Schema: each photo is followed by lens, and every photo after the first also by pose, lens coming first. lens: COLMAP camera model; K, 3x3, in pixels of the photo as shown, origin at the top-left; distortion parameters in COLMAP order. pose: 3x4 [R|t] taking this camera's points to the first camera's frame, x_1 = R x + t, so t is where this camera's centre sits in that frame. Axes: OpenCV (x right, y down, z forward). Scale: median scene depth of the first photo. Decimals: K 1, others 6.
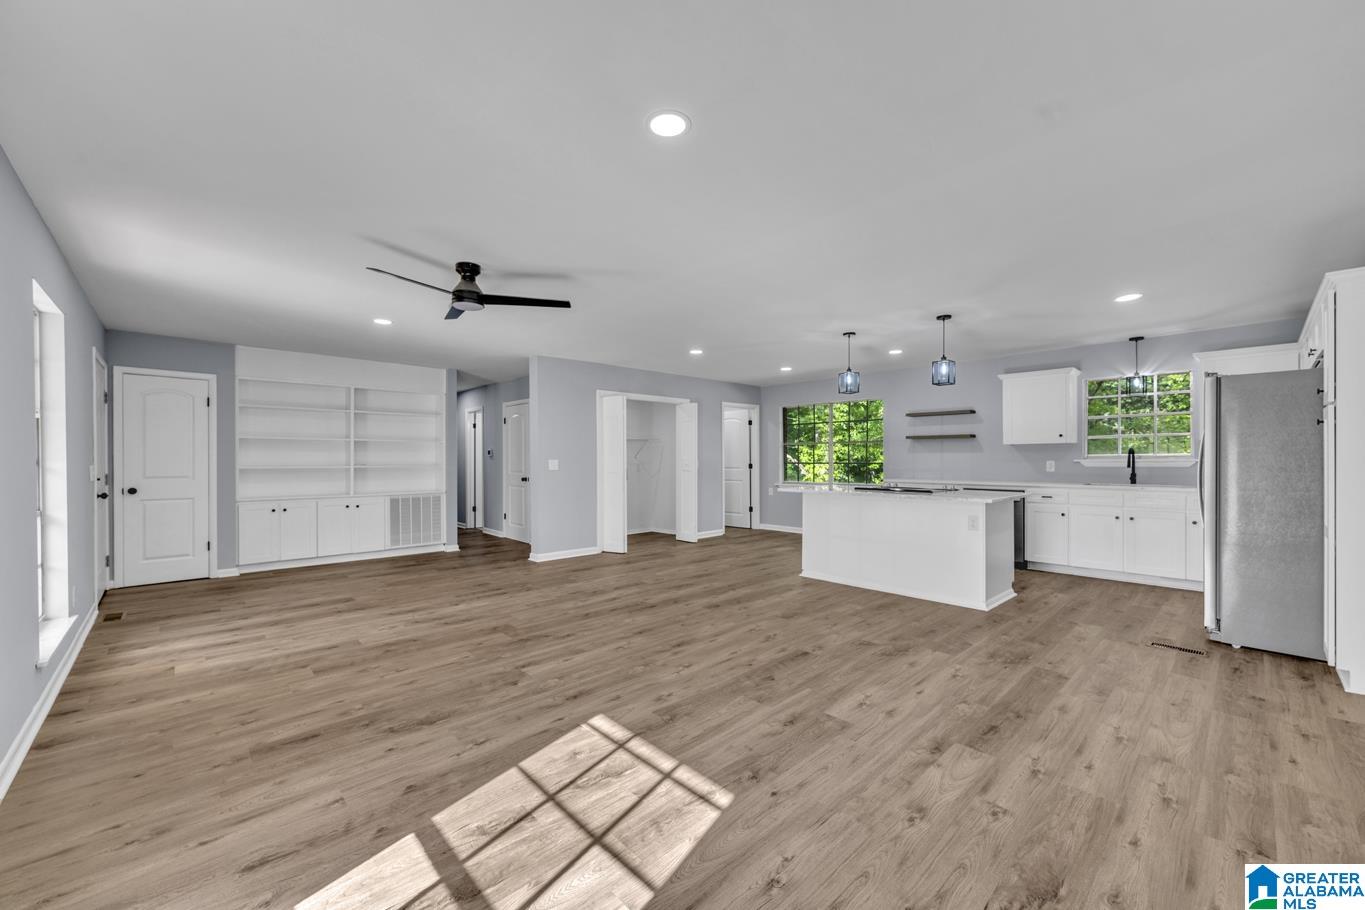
lens RADIAL K [[536.0, 0, 680.7], [0, 536.0, 453.2], [0, 0, 1]] dist [0.001457, -0.000076]
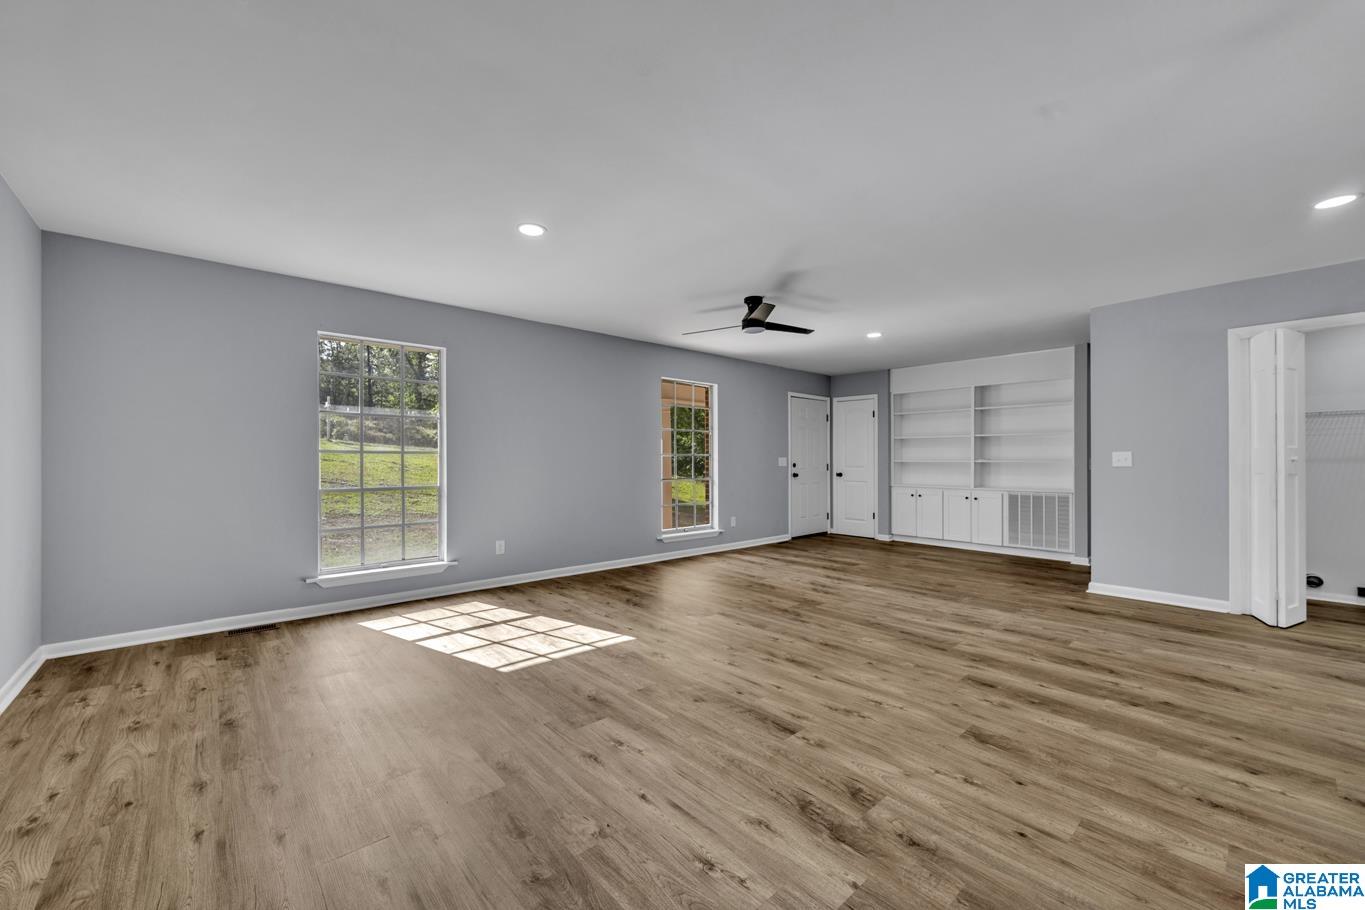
lens RADIAL K [[536.0, 0, 683.9], [0, 536.0, 463.0], [0, 0, 1]] dist [0.001457, -0.000076]
pose [[-0.025179, 0.005259, -0.999669, 0.667485], [0.010084, 0.999937, 0.005006, 0.025474], [0.999632, -0.009954, -0.025230, 0.656452]]
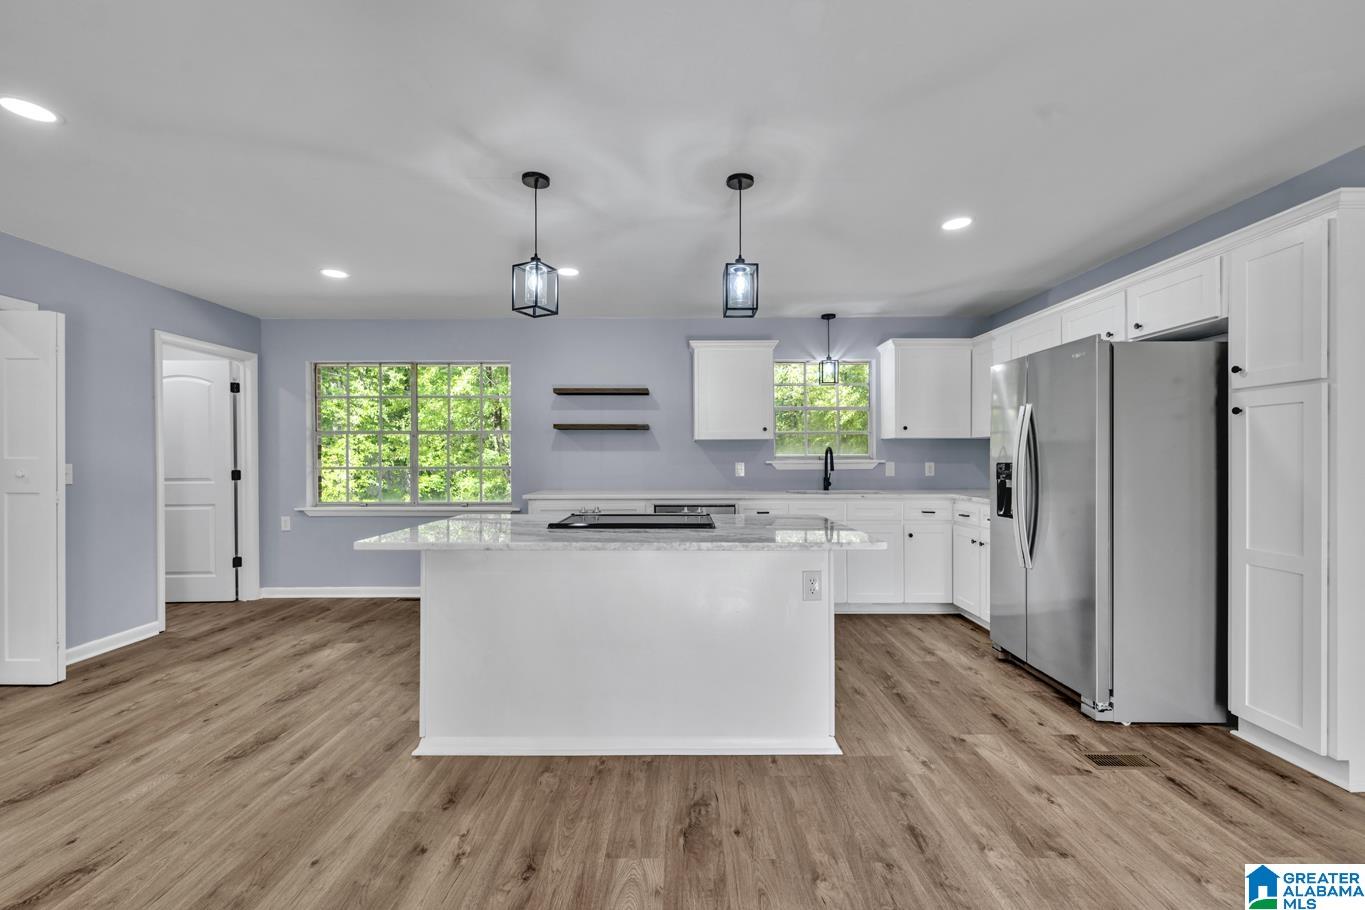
lens RADIAL K [[562.2, 0, 680.3], [0, 562.2, 461.9], [0, 0, 1]] dist [0.003948, -0.000361]
pose [[0.685572, -0.003427, 0.727997, 0.067154], [-0.006673, 0.999917, 0.010990, 0.007307], [-0.727974, -0.012392, 0.685492, 0.707637]]
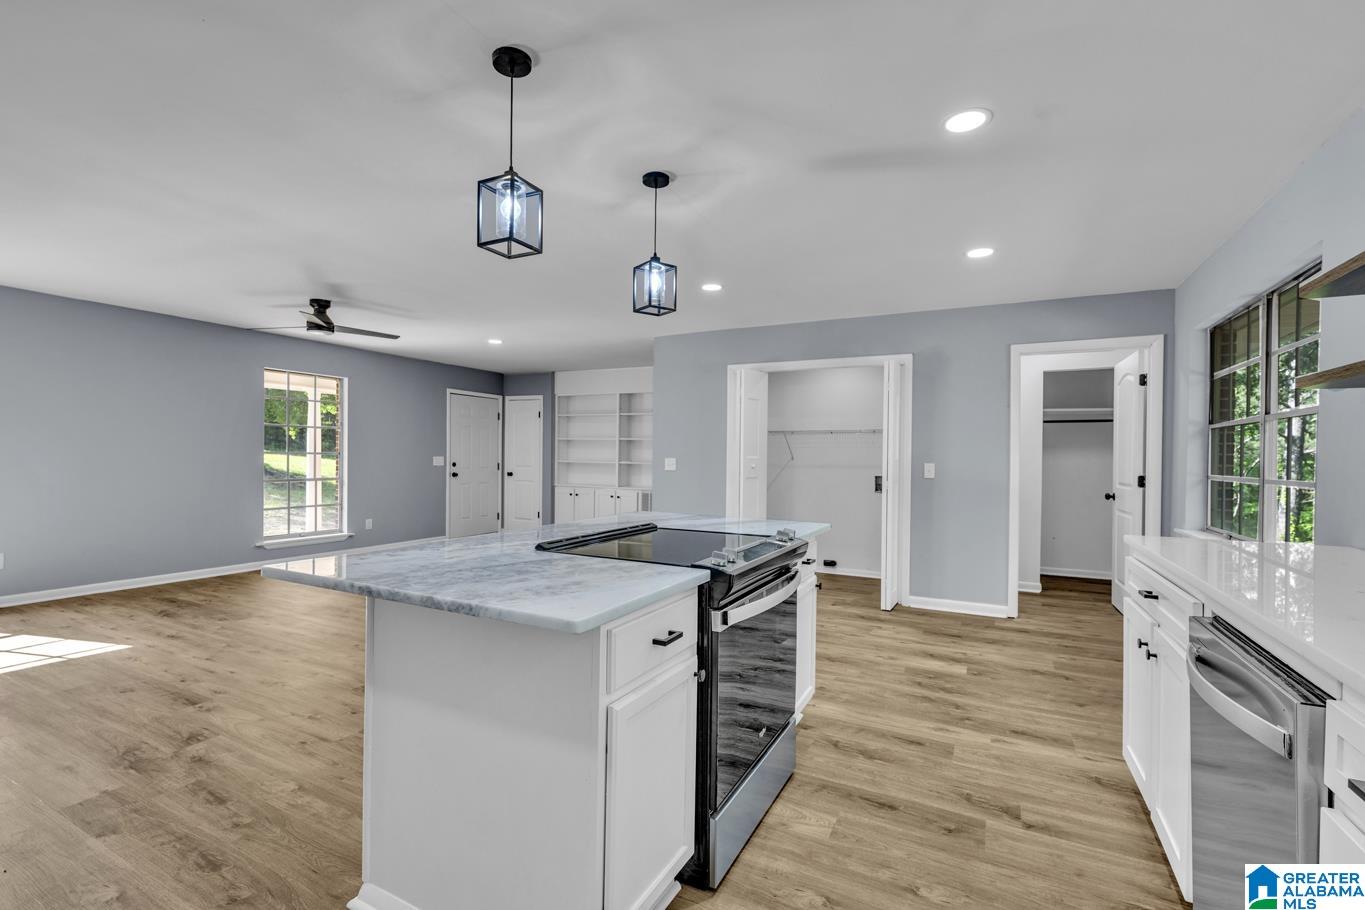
lens RADIAL K [[603.6, 0, 681.1], [0, 603.6, 463.8], [0, 0, 1]] dist [0.005077, -0.001002]
pose [[0.325714, 0.017858, -0.945300, 0.946500], [-0.004586, 0.999840, 0.017308, 0.007005], [0.945457, -0.001302, 0.325744, 1.020133]]
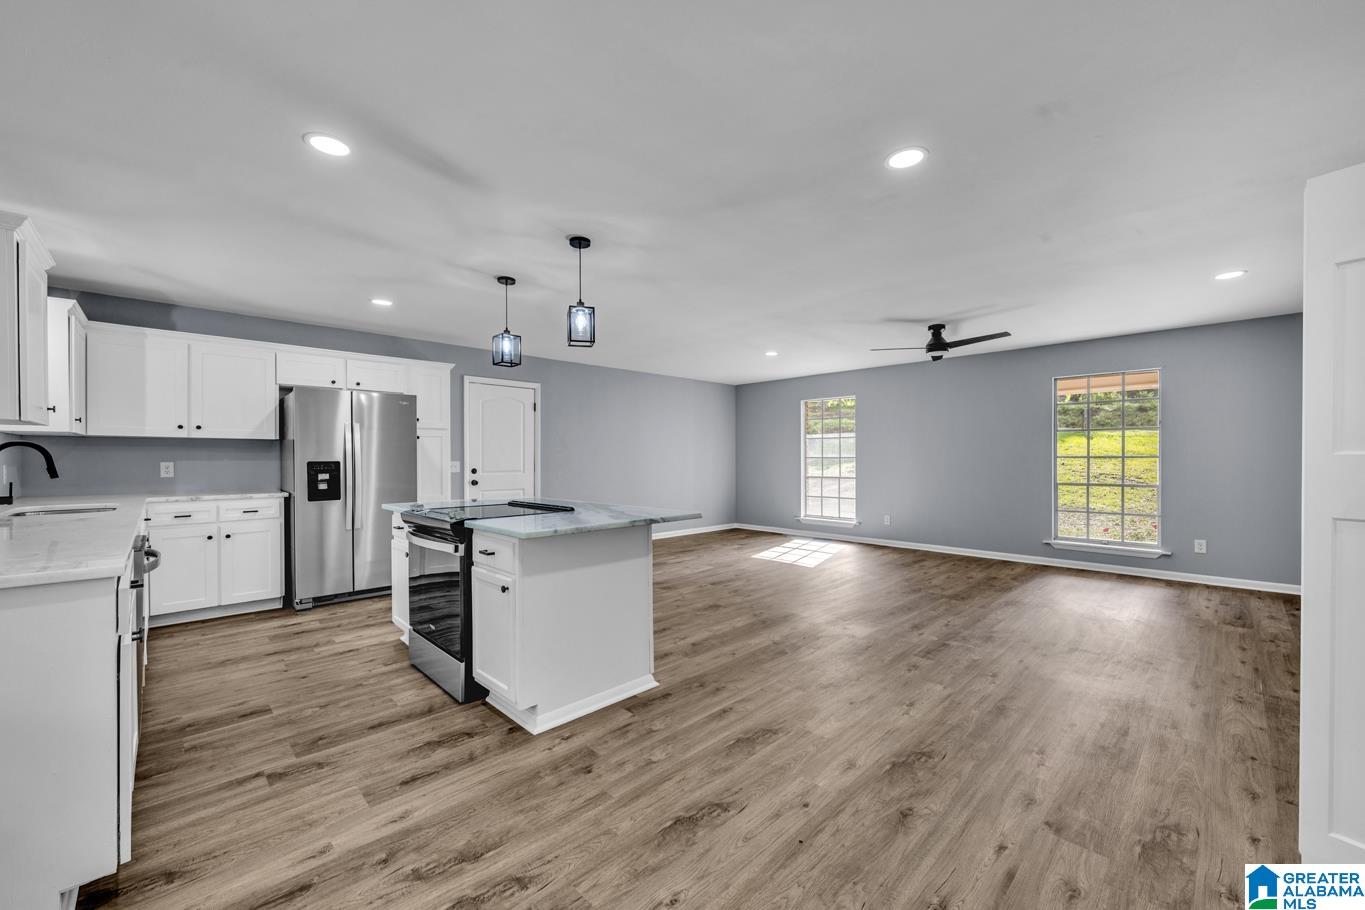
lens RADIAL K [[536.0, 0, 678.9], [0, 536.0, 457.3], [0, 0, 1]] dist [0.001457, -0.000076]
pose [[-0.999893, 0.005886, -0.013417, 0.256469], [0.006036, 0.999919, -0.011194, 0.019514], [0.013351, -0.011274, -0.999847, 1.874834]]
